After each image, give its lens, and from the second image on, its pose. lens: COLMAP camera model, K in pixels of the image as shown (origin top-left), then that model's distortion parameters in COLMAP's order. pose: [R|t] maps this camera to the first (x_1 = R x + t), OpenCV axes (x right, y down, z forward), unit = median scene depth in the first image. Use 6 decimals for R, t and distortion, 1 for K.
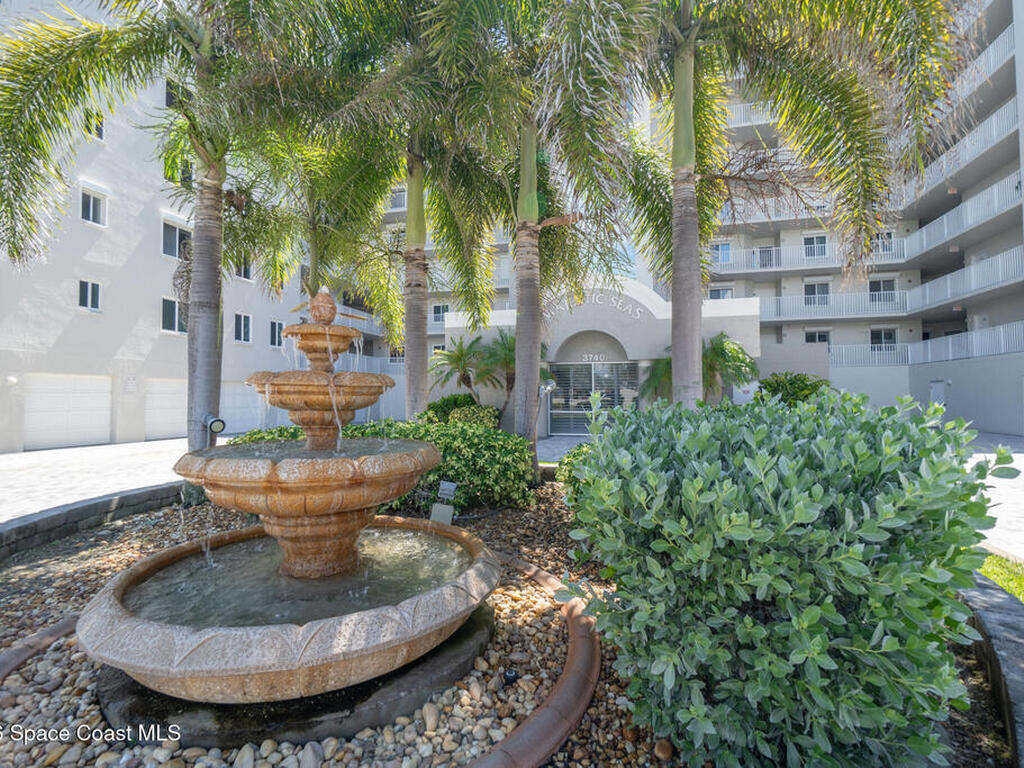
lens RADIAL K [[495.4, 0, 505.3], [0, 495.4, 384.1], [0, 0, 1]] dist [0.001517, -0.000677]
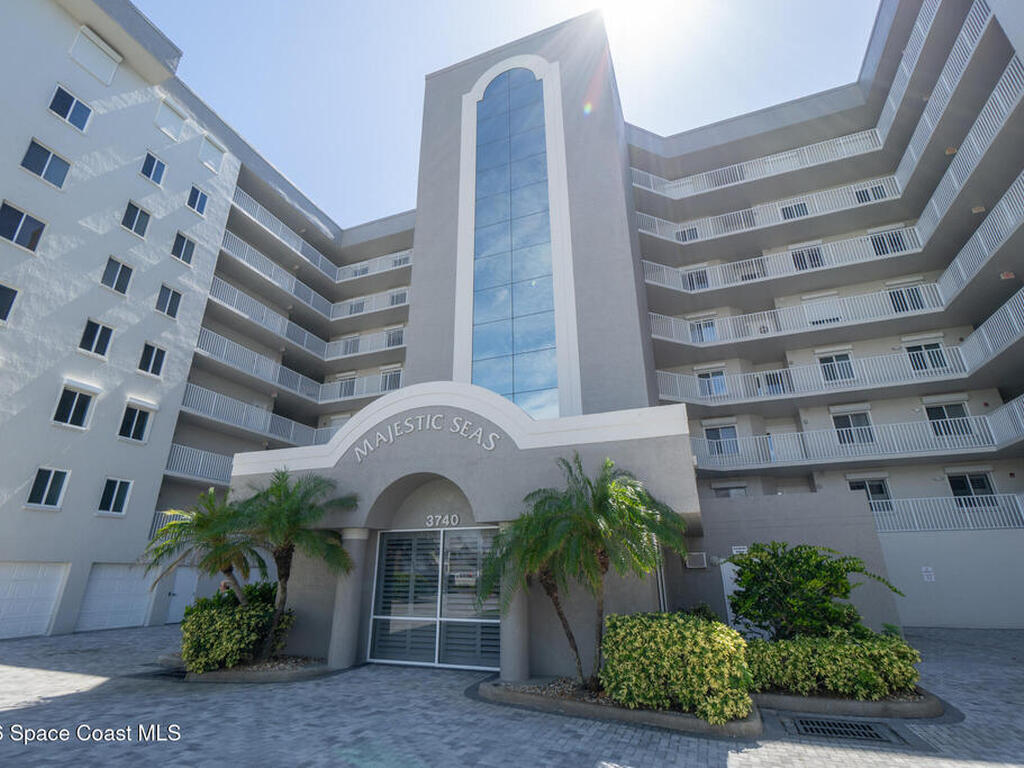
lens RADIAL K [[495.4, 0, 513.3], [0, 495.4, 379.9], [0, 0, 1]] dist [0.001517, -0.000677]
pose [[0.994463, -0.041301, -0.096628, 0.212749], [0.006332, 0.941406, -0.337215, -0.006784], [0.104894, 0.334736, 0.936455, 0.253521]]
